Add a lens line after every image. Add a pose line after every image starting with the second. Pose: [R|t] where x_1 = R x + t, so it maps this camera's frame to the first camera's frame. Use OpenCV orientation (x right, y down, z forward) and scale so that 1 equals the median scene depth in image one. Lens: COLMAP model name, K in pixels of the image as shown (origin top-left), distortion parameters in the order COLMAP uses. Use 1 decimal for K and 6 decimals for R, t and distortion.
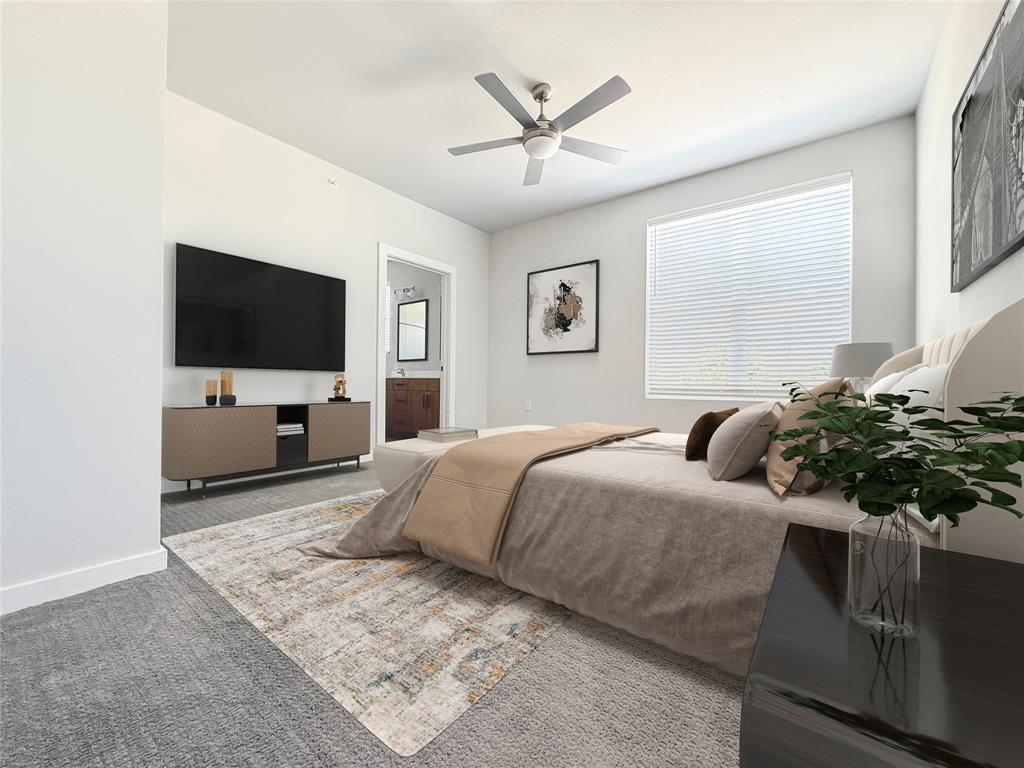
lens RADIAL K [[408.3, 0, 513.5], [0, 408.3, 385.4], [0, 0, 1]] dist [0.000124, 0.000233]
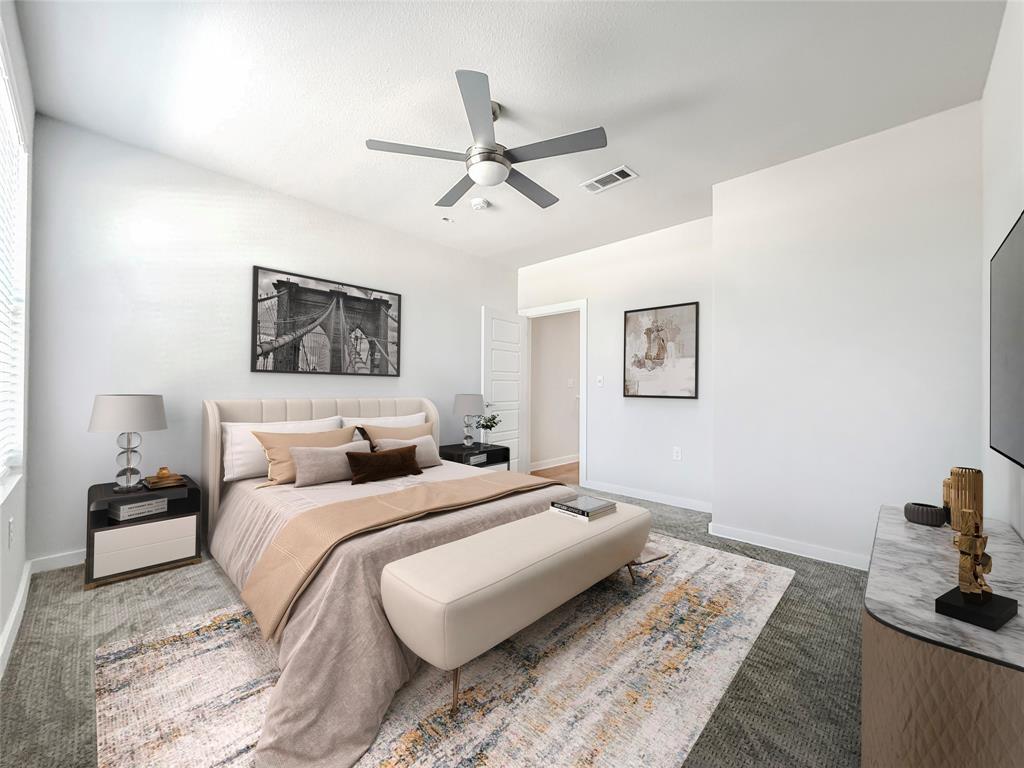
lens RADIAL K [[408.3, 0, 510.1], [0, 408.3, 387.6], [0, 0, 1]] dist [0.000124, 0.000233]
pose [[-0.993931, -0.005993, 0.109841, -0.106445], [-0.007148, 0.999923, -0.010124, -0.167117], [-0.109772, -0.010847, -0.993898, 2.240277]]
